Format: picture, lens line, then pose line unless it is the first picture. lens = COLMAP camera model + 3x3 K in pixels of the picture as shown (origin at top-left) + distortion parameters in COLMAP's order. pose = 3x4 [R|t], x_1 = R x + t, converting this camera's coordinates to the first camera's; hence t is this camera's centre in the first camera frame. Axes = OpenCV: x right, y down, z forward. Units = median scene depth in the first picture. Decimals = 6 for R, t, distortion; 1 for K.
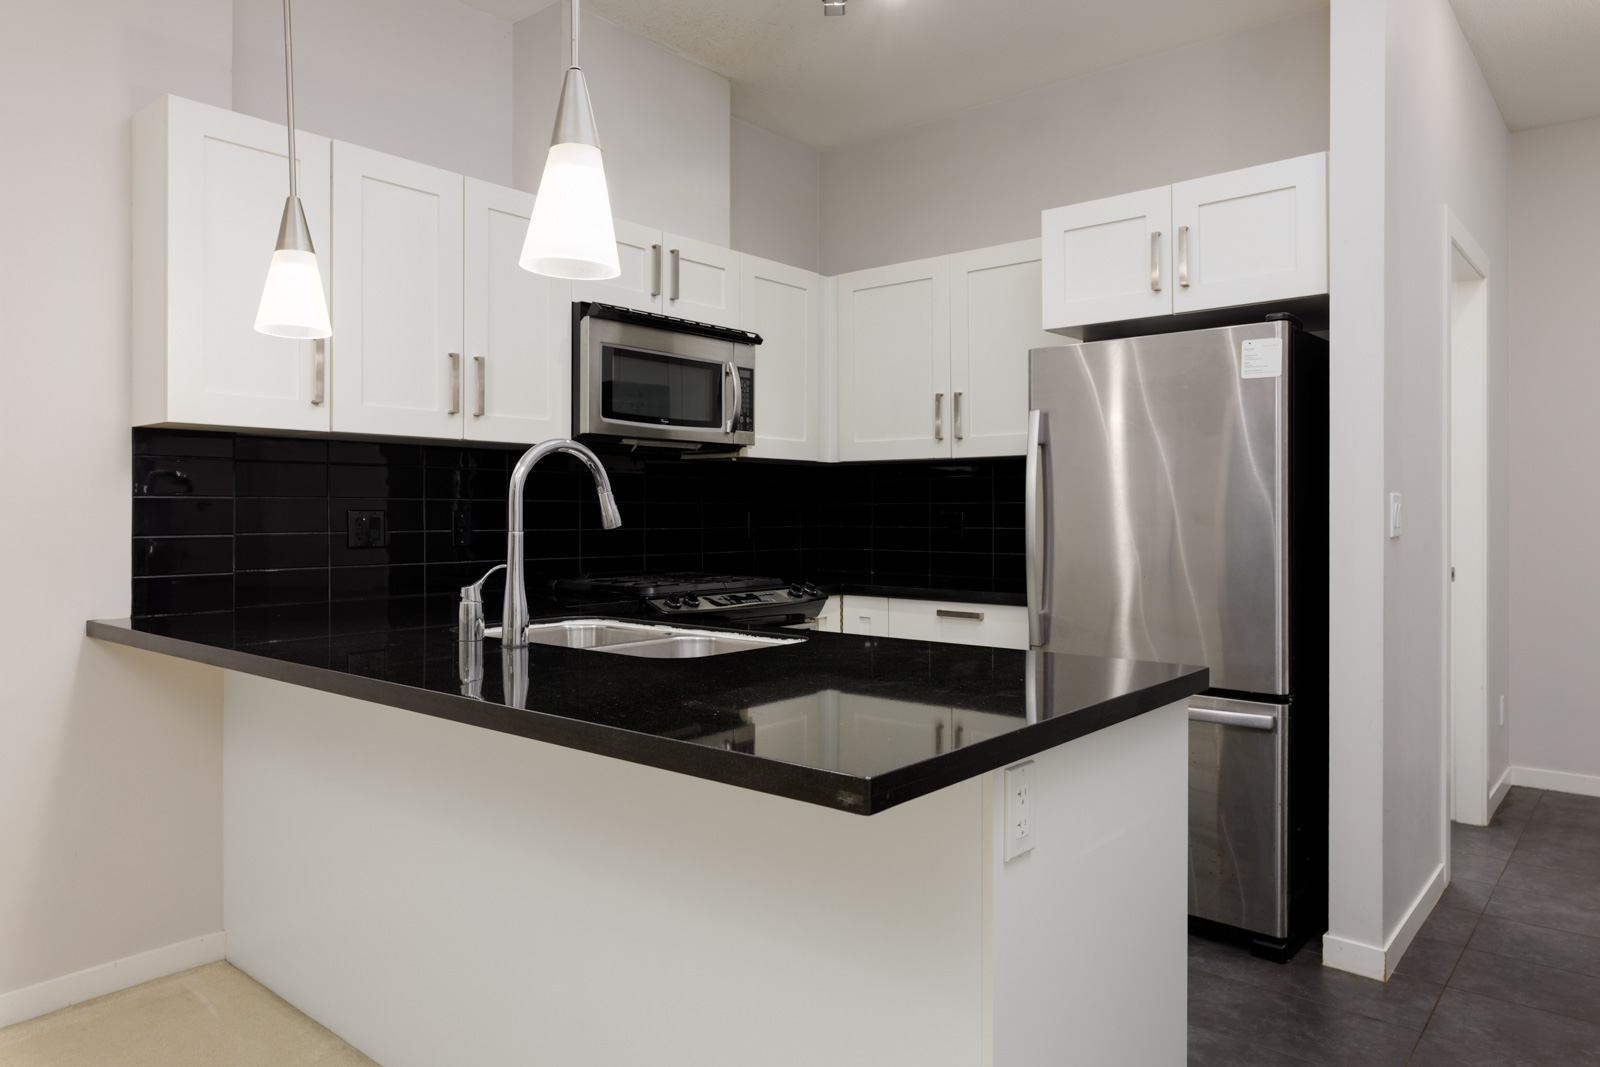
lens RADIAL K [[1075.6, 0, 802.4], [0, 1075.6, 523.2], [0, 0, 1]] dist [-0.000214, 0.000997]
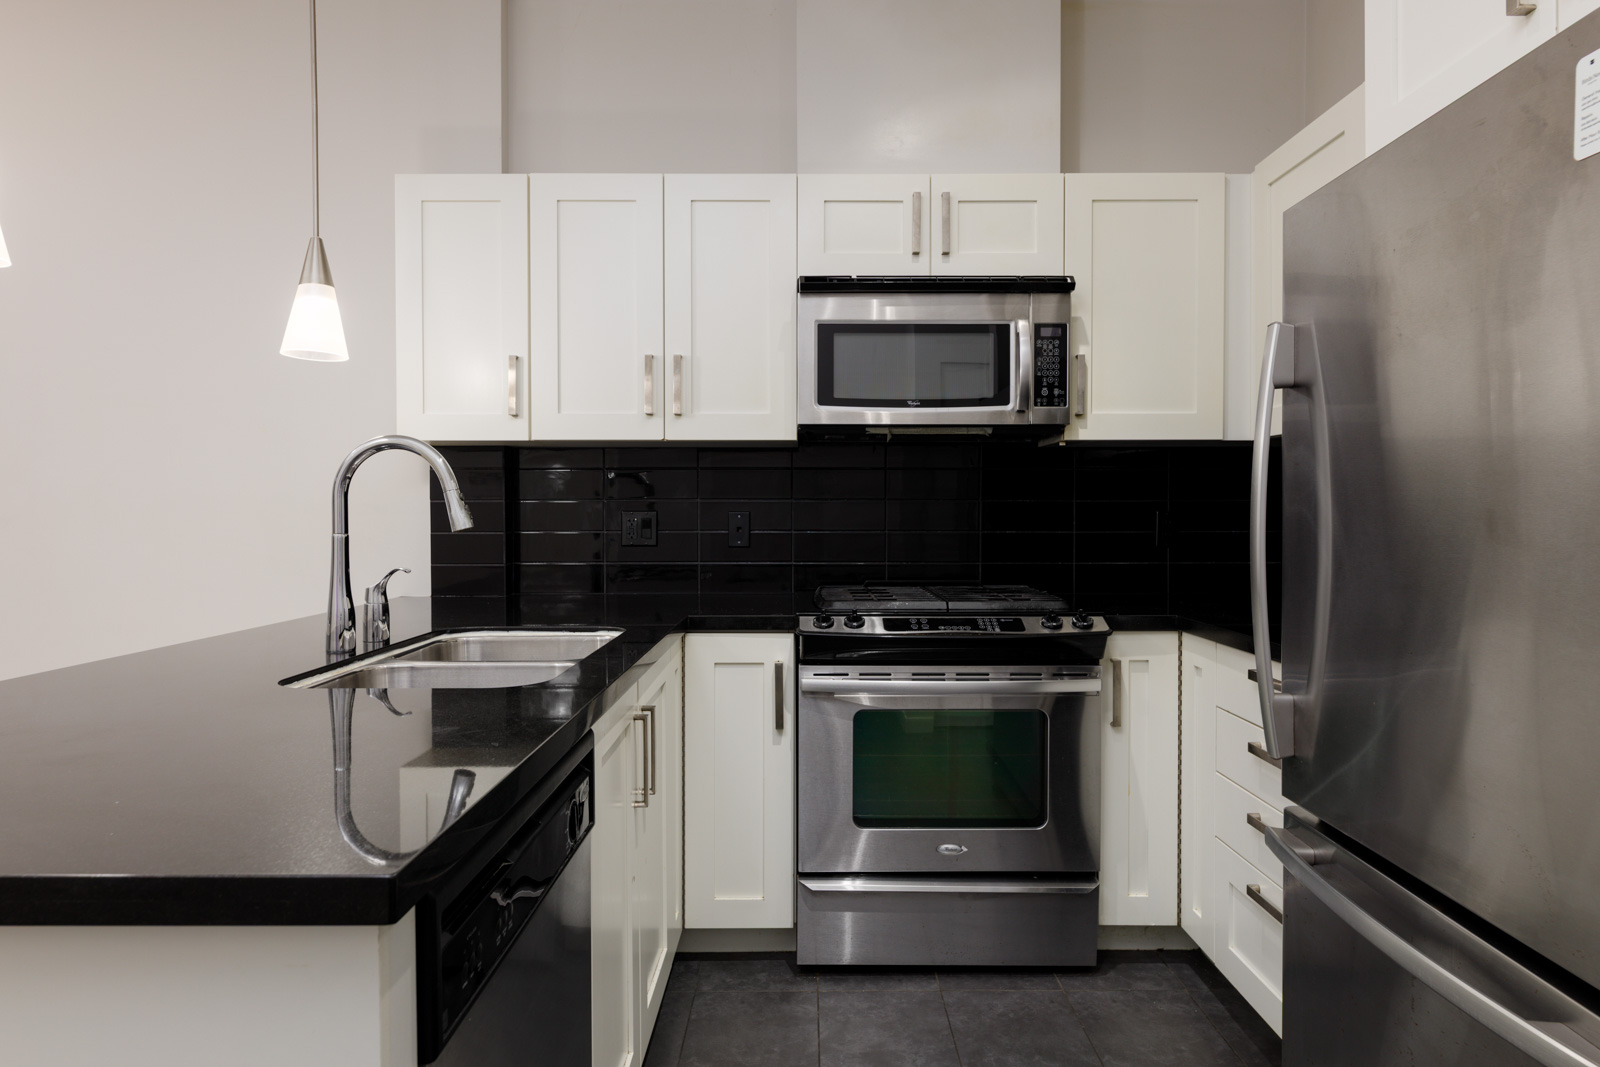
lens RADIAL K [[959.5, 0, 809.2], [0, 959.5, 532.1], [0, 0, 1]] dist [0.002980, -0.000013]
pose [[0.636378, 0.010822, -0.771301, 0.386287], [-0.004861, 0.999938, 0.010019, -0.001858], [0.771362, -0.002626, 0.636391, 0.453135]]
